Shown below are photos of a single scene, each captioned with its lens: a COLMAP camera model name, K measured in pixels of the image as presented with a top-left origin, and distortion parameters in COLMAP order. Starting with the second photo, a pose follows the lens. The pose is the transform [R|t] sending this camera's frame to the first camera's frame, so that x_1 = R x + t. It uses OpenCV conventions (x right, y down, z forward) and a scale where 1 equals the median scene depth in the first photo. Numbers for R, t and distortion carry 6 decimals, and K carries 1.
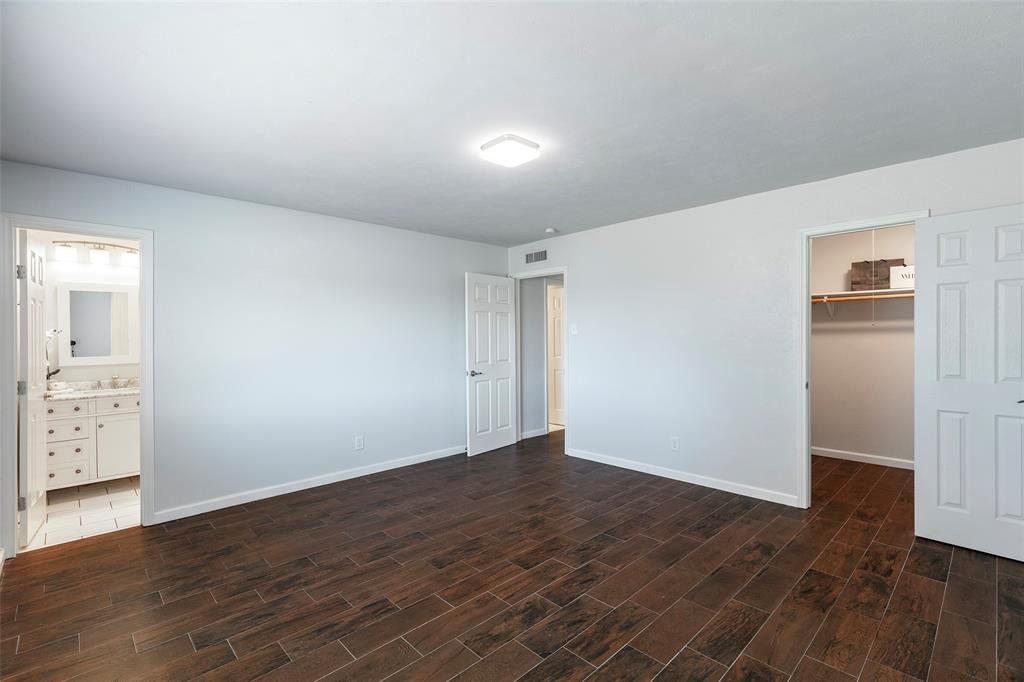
lens RADIAL K [[462.0, 0, 510.7], [0, 462.0, 344.2], [0, 0, 1]] dist [0.012783, -0.000685]
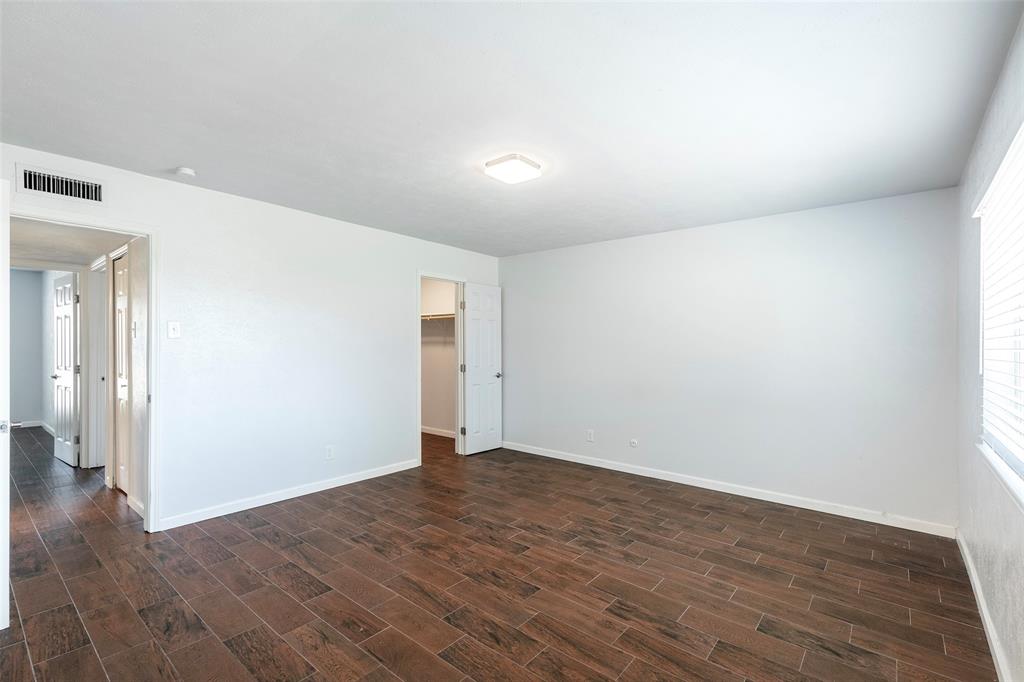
lens RADIAL K [[462.0, 0, 515.6], [0, 462.0, 347.2], [0, 0, 1]] dist [0.012783, -0.000685]
pose [[-0.118146, 0.005521, 0.992981, -1.008921], [0.006066, 0.999970, -0.004838, -0.004501], [-0.992978, 0.005452, -0.118176, 1.071613]]
